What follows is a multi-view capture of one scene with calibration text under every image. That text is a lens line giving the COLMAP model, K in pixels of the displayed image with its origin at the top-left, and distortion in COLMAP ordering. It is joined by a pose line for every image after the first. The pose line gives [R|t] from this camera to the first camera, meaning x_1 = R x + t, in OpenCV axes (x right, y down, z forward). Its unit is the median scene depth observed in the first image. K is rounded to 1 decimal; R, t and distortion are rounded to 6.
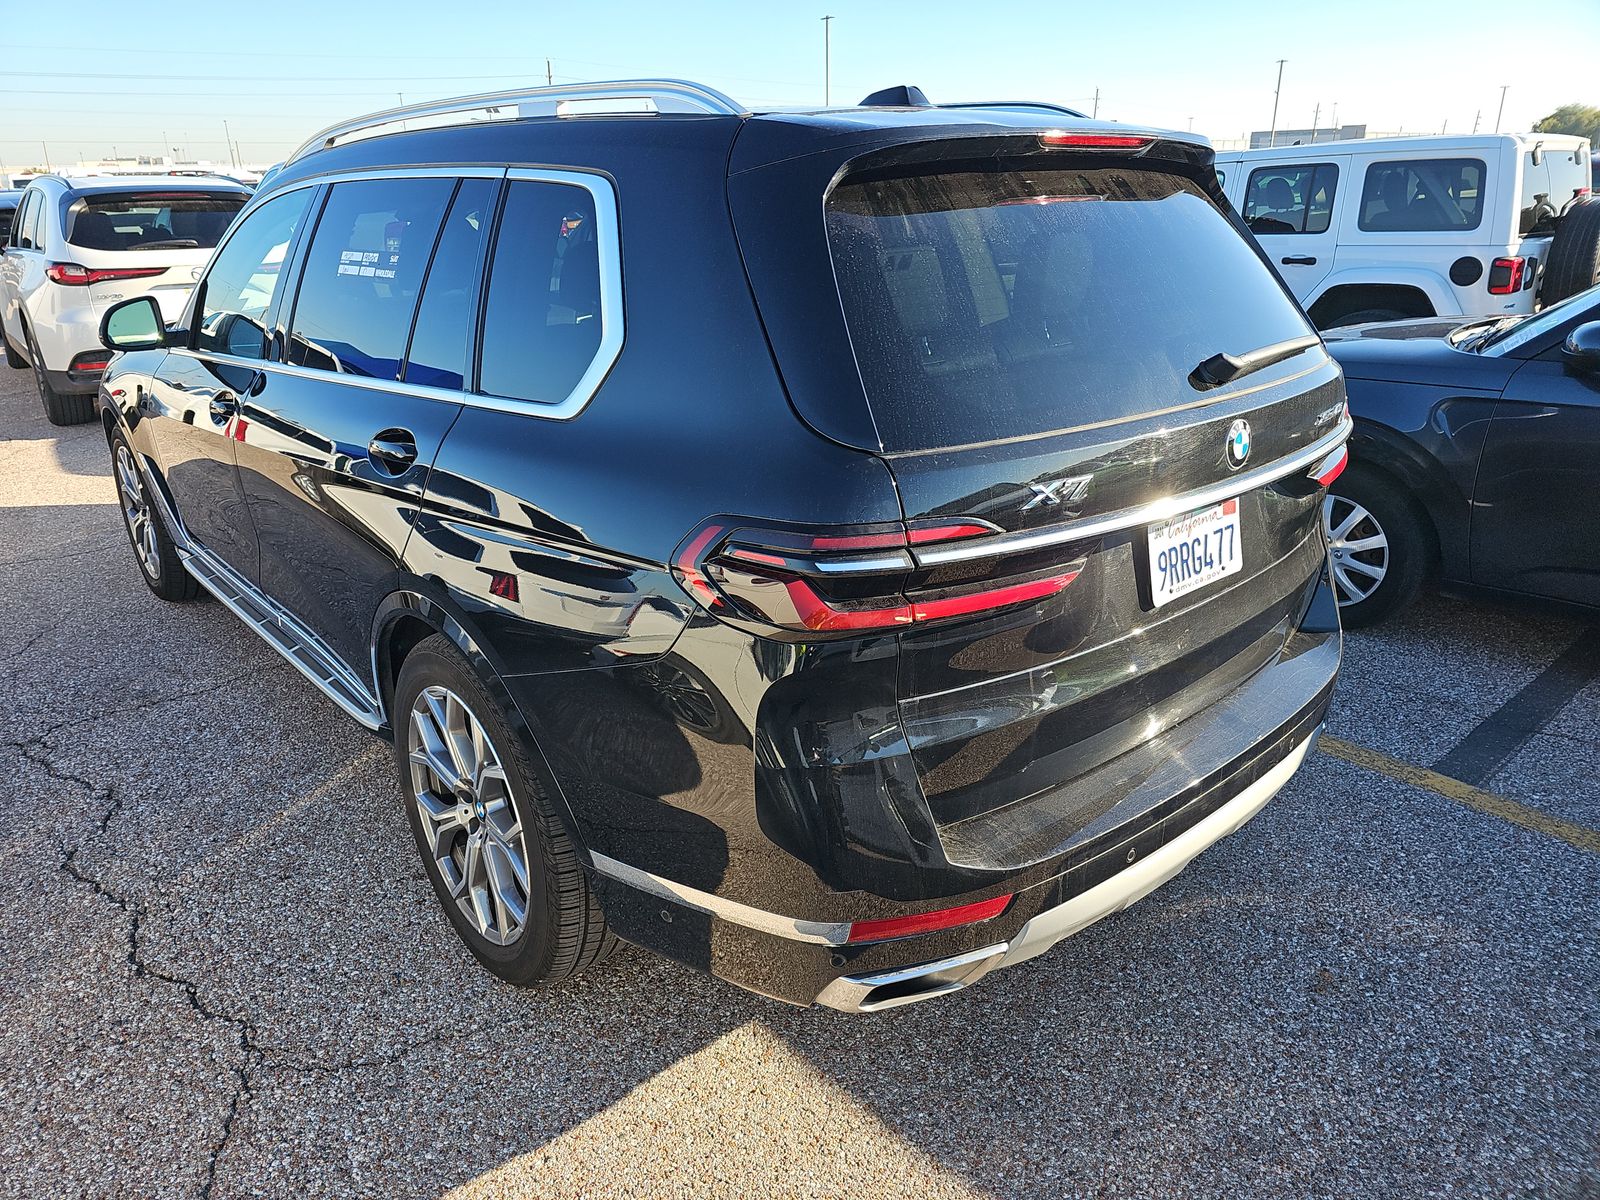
lens RADIAL K [[1083.9, 0, 790.6], [0, 1083.9, 589.0], [0, 0, 1]] dist [0.019290, -0.020415]
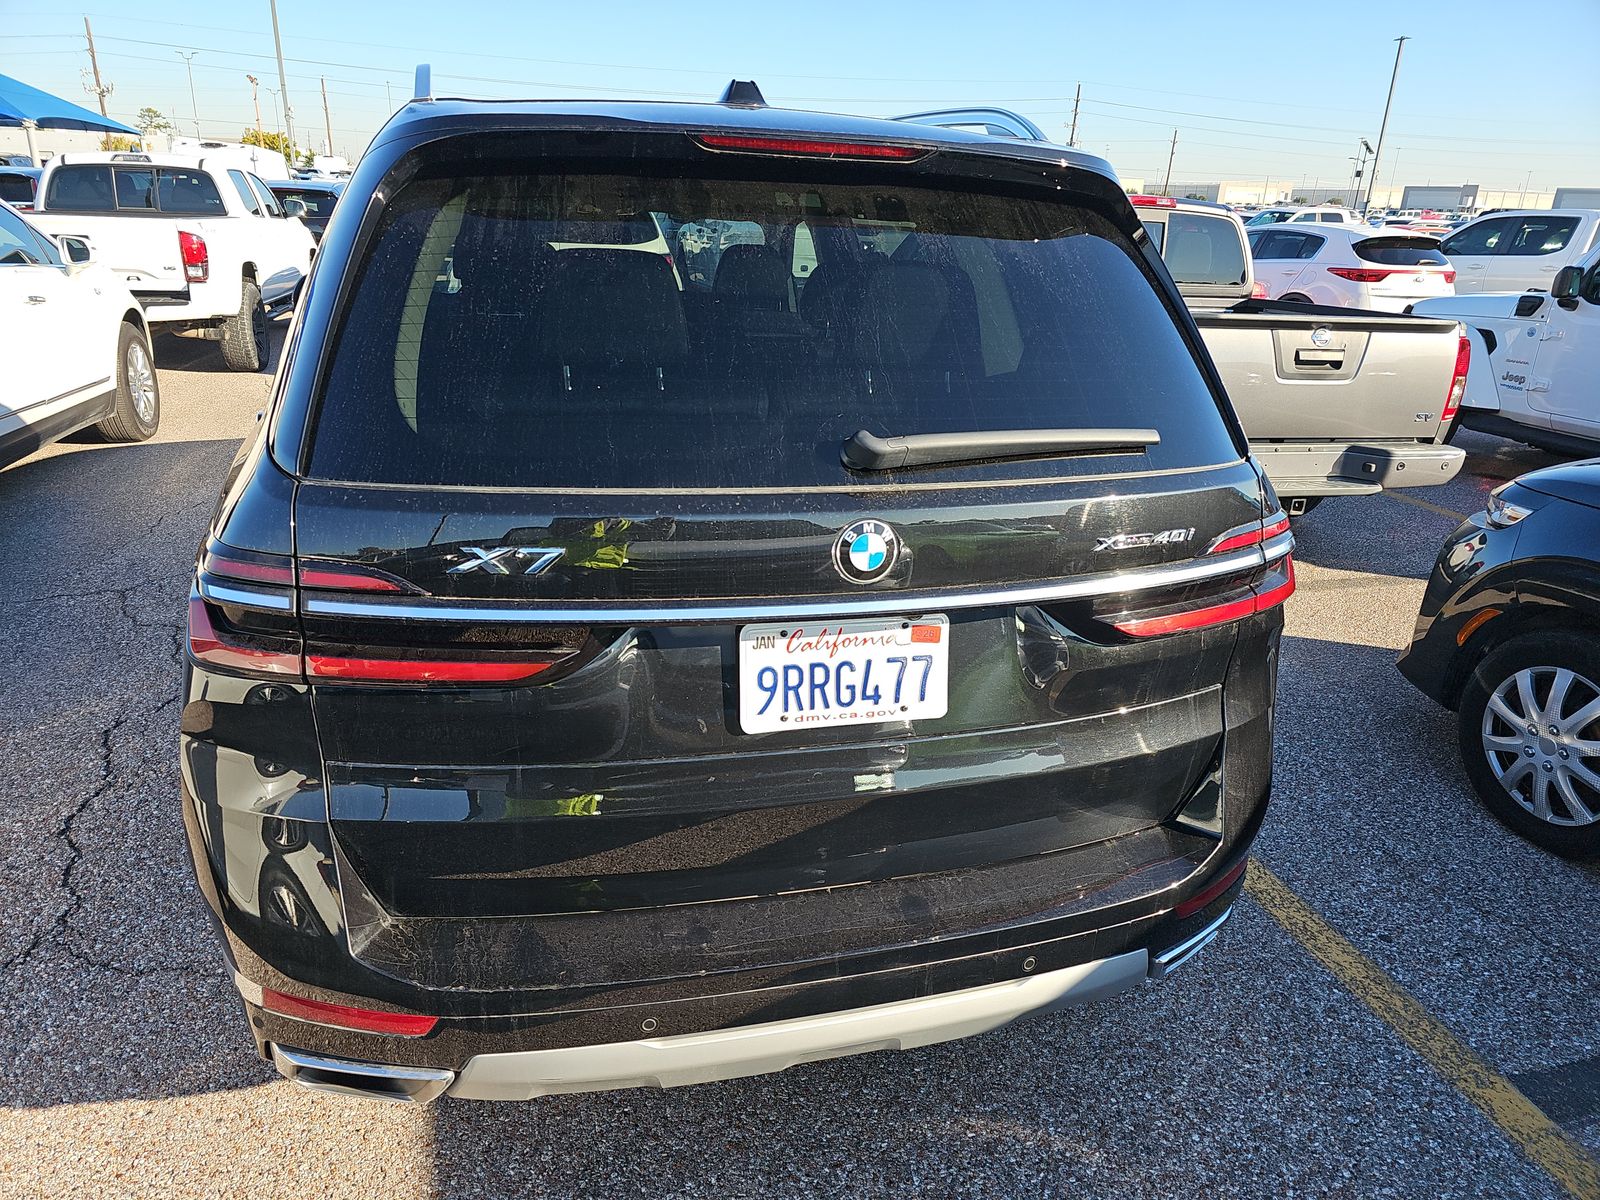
lens RADIAL K [[1083.9, 0, 795.8], [0, 1083.9, 606.3], [0, 0, 1]] dist [0.019290, -0.020415]
pose [[0.900226, 0.200164, -0.386688, 0.626997], [-0.201727, 0.978743, 0.037006, -0.105787], [0.385875, 0.044692, 0.921468, 0.266608]]
